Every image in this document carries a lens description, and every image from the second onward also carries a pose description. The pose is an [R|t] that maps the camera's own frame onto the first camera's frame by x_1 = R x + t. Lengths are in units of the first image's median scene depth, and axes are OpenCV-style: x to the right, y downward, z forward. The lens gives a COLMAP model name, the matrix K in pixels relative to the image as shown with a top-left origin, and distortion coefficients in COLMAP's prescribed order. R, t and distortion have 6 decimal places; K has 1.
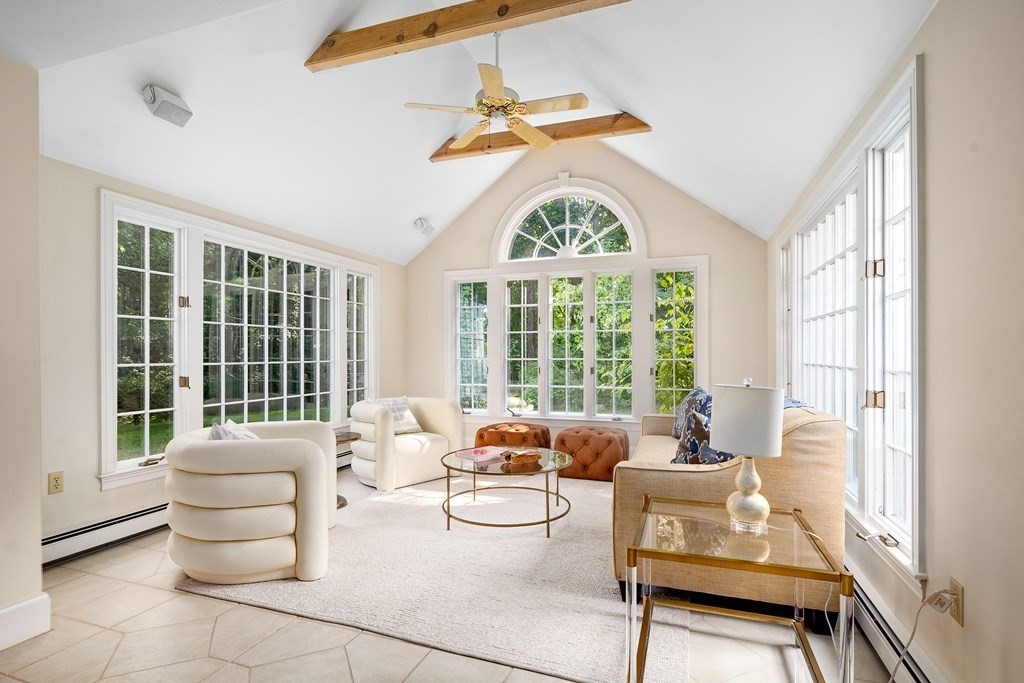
lens RADIAL K [[499.2, 0, 509.9], [0, 499.2, 350.5], [0, 0, 1]] dist [0.003996, -0.003218]
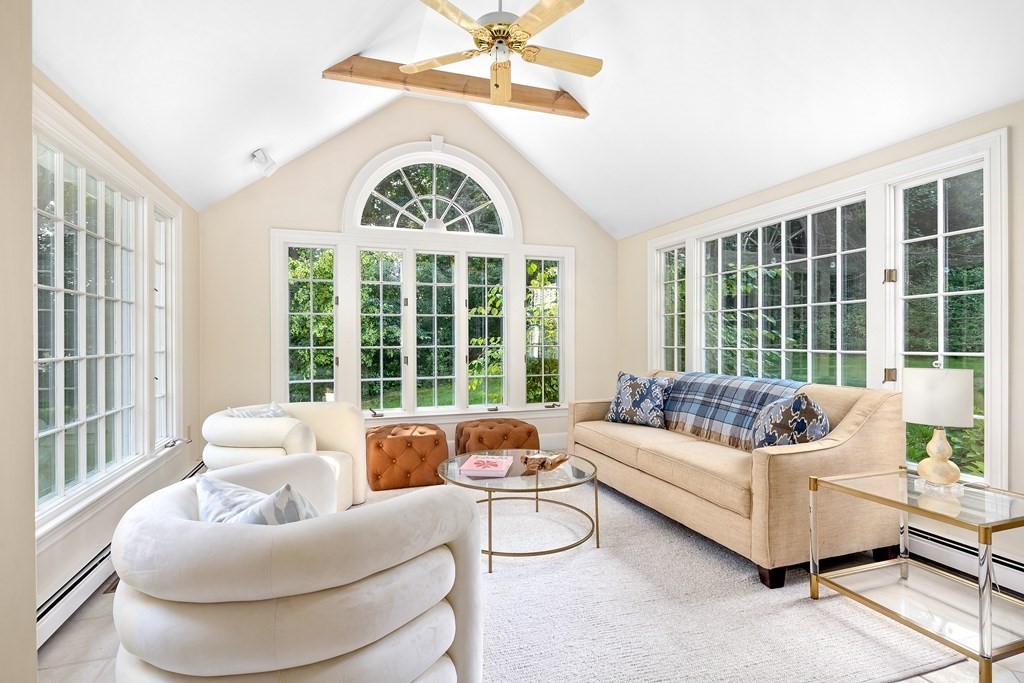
lens RADIAL K [[499.2, 0, 508.8], [0, 499.2, 337.2], [0, 0, 1]] dist [0.003996, -0.003218]
pose [[0.786921, 0.001454, 0.617052, -0.368382], [-0.001623, 0.999999, -0.000287, 0.000100], [-0.617052, -0.000776, 0.786922, 0.246265]]
